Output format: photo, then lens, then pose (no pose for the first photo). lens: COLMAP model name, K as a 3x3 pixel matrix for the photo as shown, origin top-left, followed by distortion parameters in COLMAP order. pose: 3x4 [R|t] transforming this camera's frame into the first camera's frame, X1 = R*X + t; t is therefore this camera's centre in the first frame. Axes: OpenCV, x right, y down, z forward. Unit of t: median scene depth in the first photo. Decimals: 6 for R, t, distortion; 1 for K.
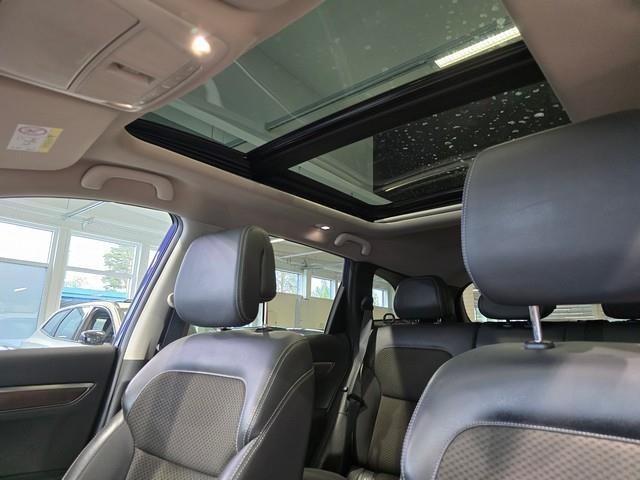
lens RADIAL K [[449.2, 0, 320.0], [0, 449.2, 240.0], [0, 0, 1]] dist [0.054490, -0.059272]
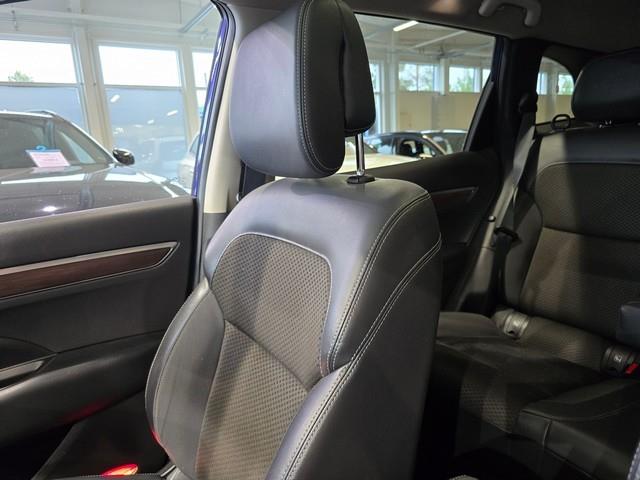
lens RADIAL K [[454.5, 0, 319.2], [0, 454.5, 253.3], [0, 0, 1]] dist [0.011636, -0.002039]
pose [[0.953696, -0.005310, -0.300725, 0.007580], [0.137577, 0.896817, 0.420467, 0.009139], [0.267463, -0.442371, 0.856021, 0.220462]]
